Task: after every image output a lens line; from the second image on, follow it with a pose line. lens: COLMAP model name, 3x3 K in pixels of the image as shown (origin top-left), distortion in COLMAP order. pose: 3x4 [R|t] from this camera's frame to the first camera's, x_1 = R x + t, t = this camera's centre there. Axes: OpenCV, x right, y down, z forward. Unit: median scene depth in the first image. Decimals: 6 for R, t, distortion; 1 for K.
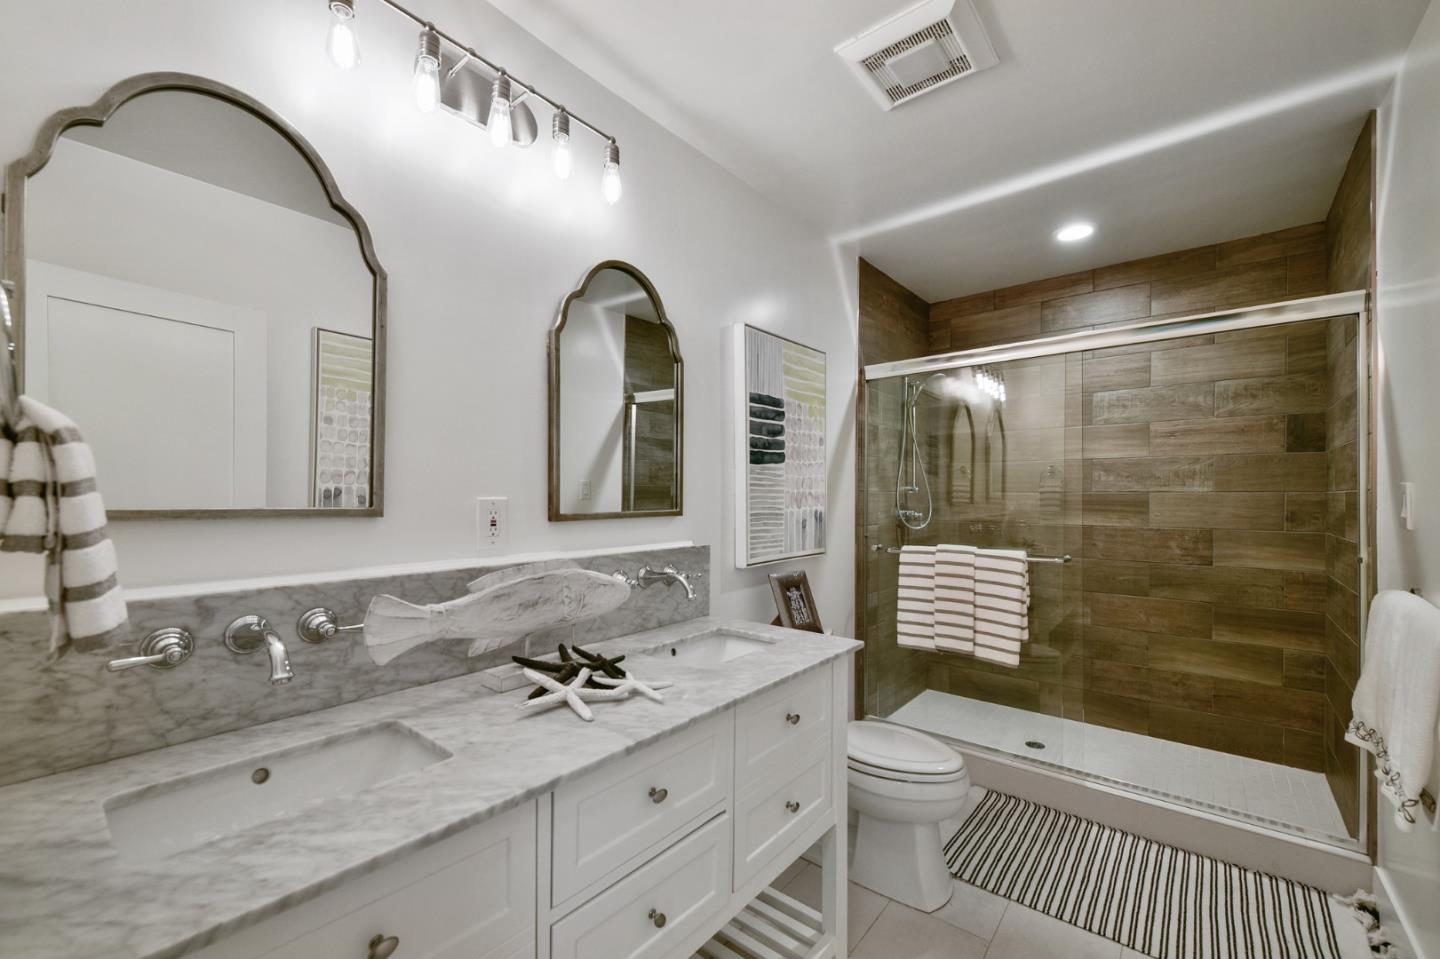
lens RADIAL K [[586.7, 0, 721.5], [0, 586.7, 485.2], [0, 0, 1]] dist [-0.001872, -0.000110]
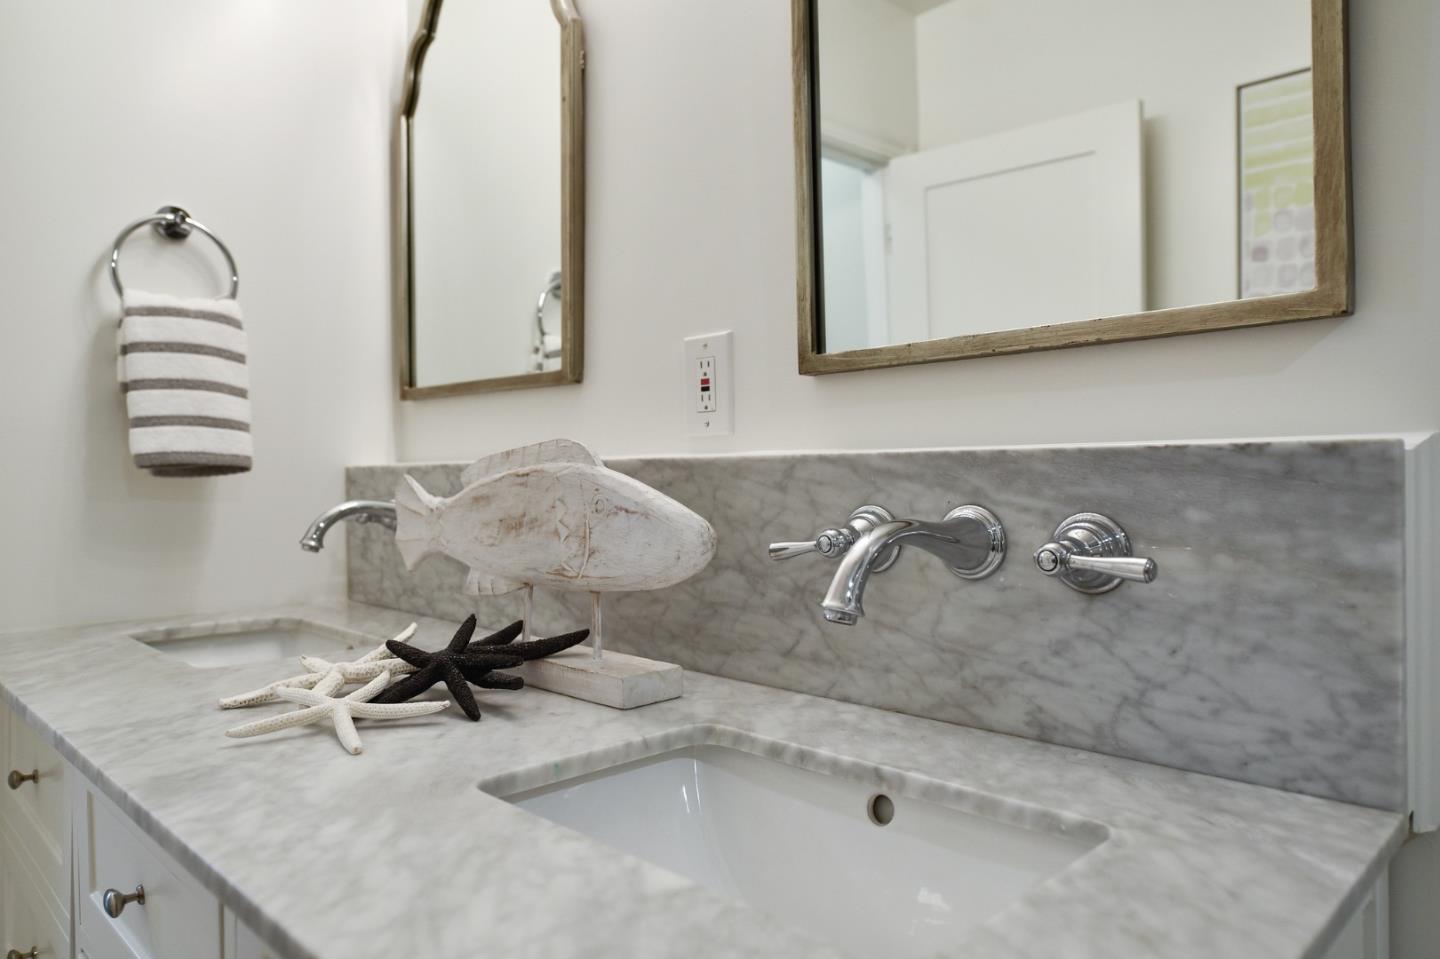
lens RADIAL K [[943.9, 0, 679.1], [0, 943.9, 472.1], [0, 0, 1]] dist [0.004685, -0.001762]
pose [[-0.119007, -0.006005, -0.992875, 0.407885], [0.020705, 0.999749, -0.008529, 0.145077], [0.992678, -0.021572, -0.118853, 1.073279]]
